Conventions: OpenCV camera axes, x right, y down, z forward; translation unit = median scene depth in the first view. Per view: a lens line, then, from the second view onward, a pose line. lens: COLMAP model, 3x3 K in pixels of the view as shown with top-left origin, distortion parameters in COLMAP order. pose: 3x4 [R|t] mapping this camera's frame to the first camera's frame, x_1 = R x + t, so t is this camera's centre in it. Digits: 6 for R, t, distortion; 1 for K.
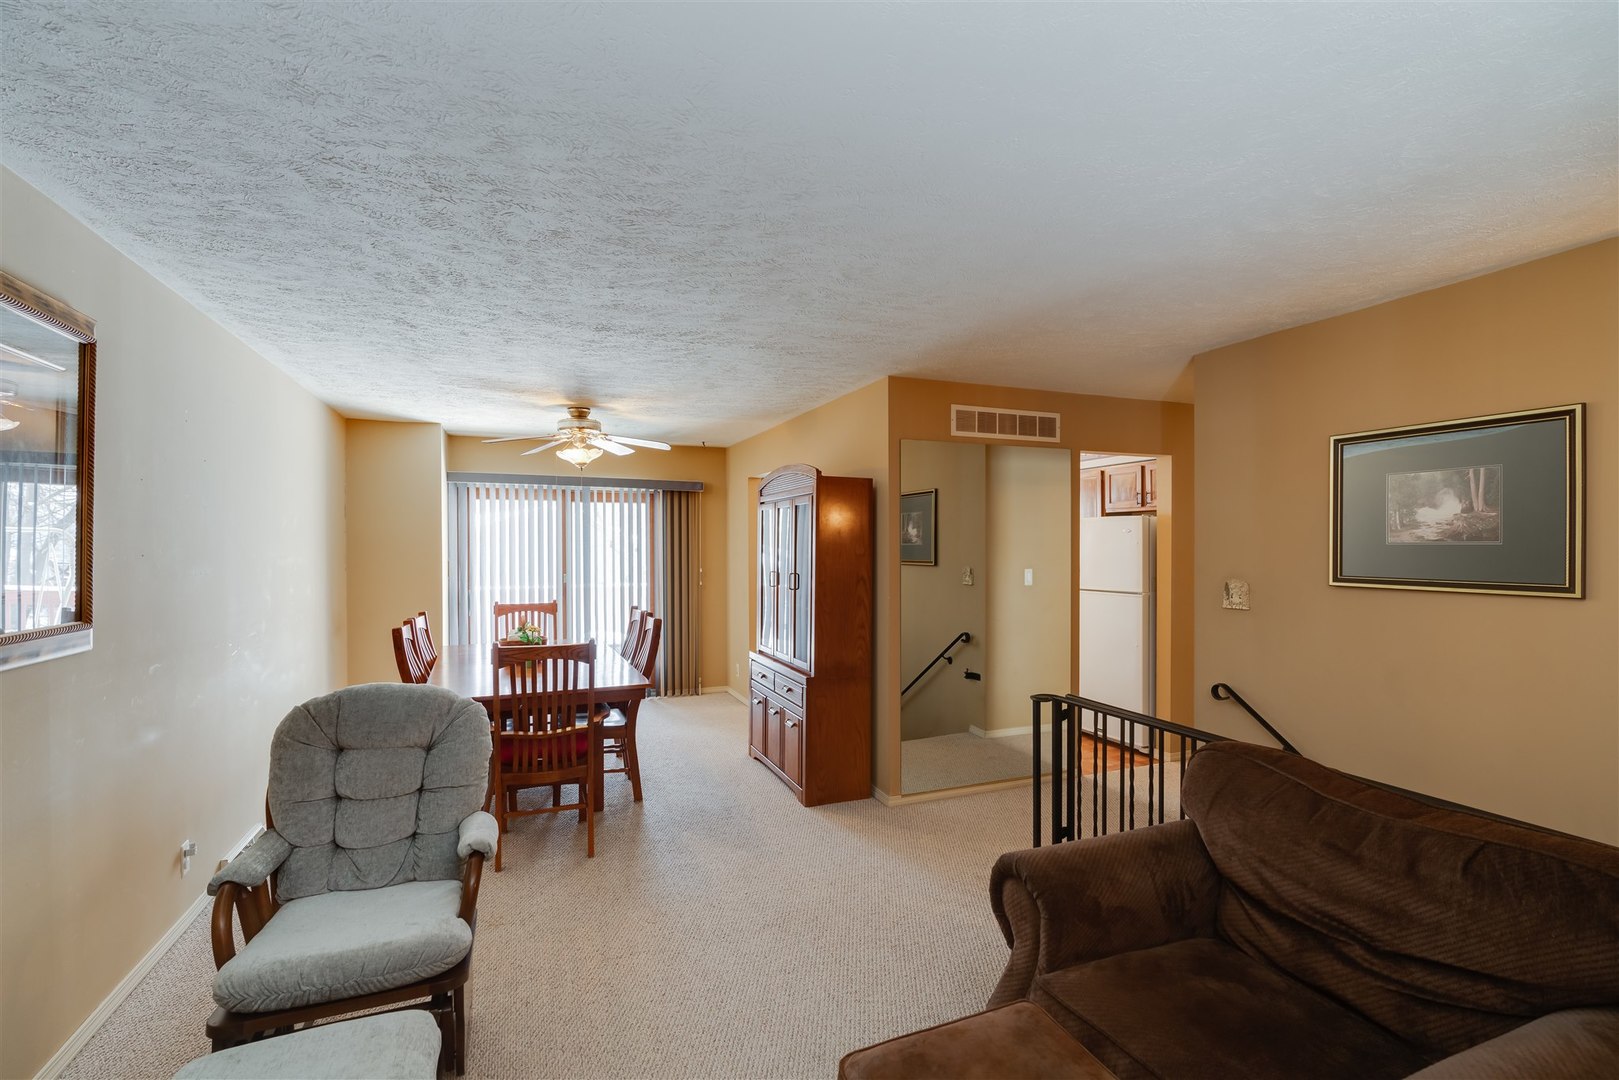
lens RADIAL K [[732.3, 0, 810.9], [0, 732.3, 546.7], [0, 0, 1]] dist [-0.000292, 0.001456]
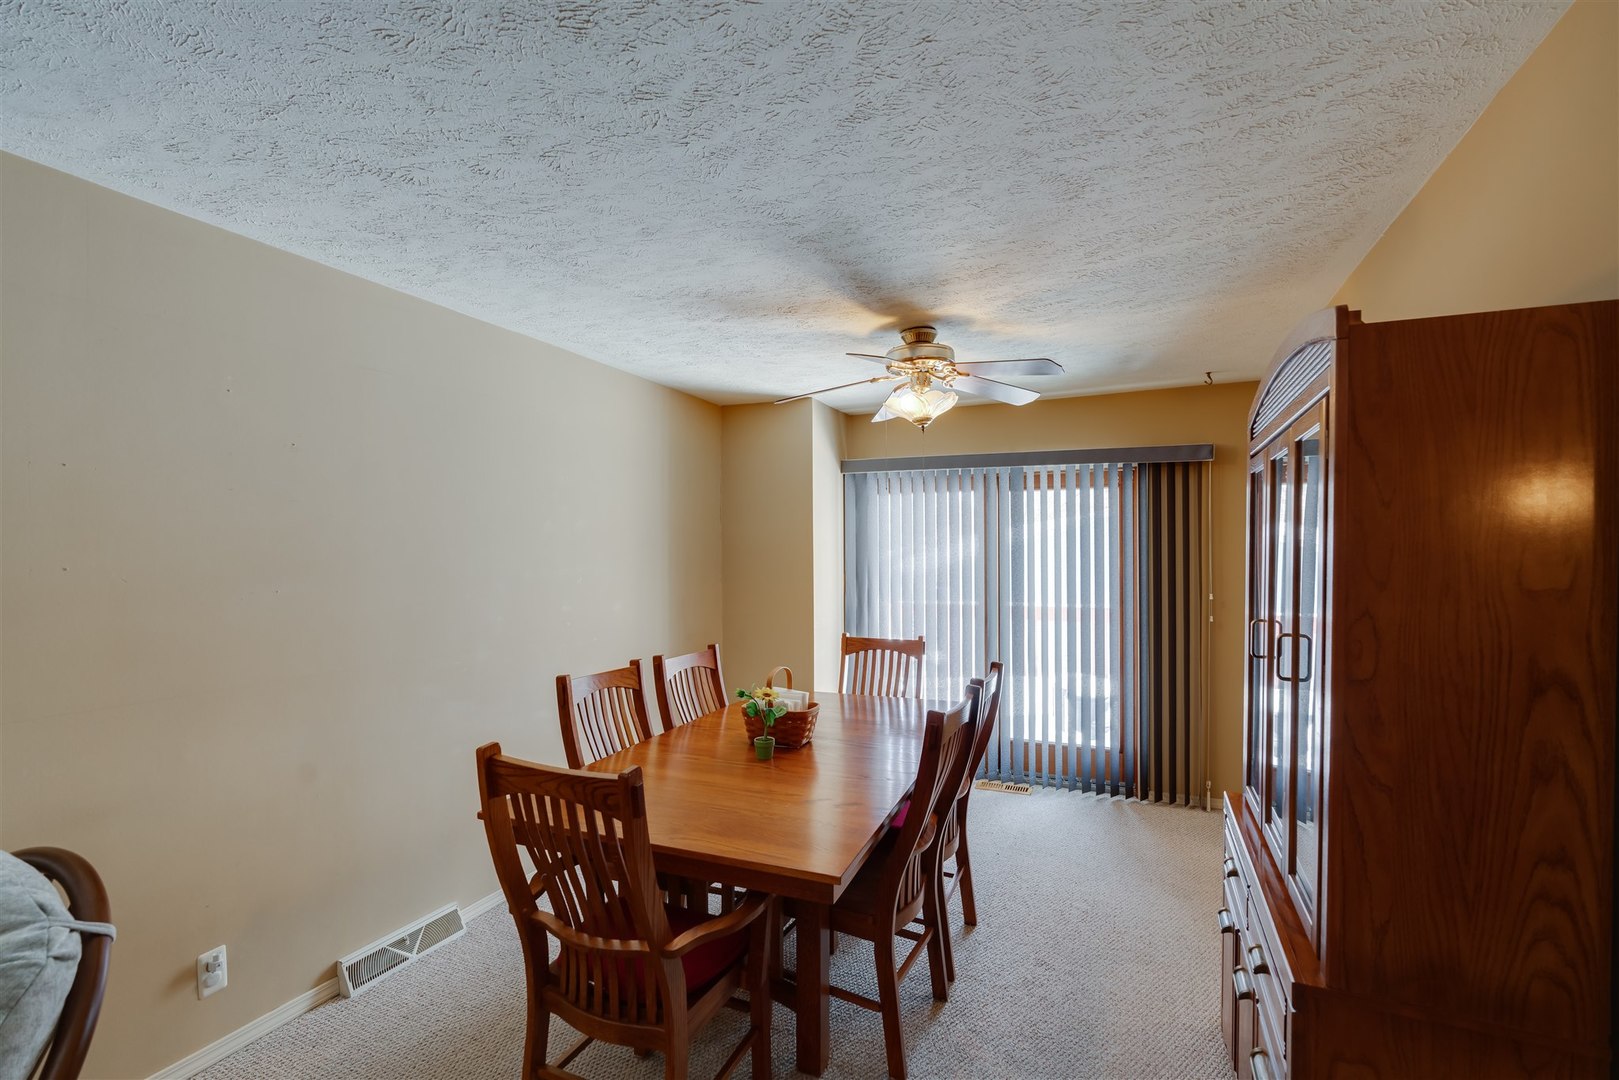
lens RADIAL K [[732.3, 0, 810.9], [0, 732.3, 546.7], [0, 0, 1]] dist [-0.000292, 0.001456]
pose [[0.704597, -0.000436, -0.709608, 0.045488], [-0.006820, 0.999949, -0.007386, -0.001615], [0.709575, 0.010044, 0.704558, 0.411575]]
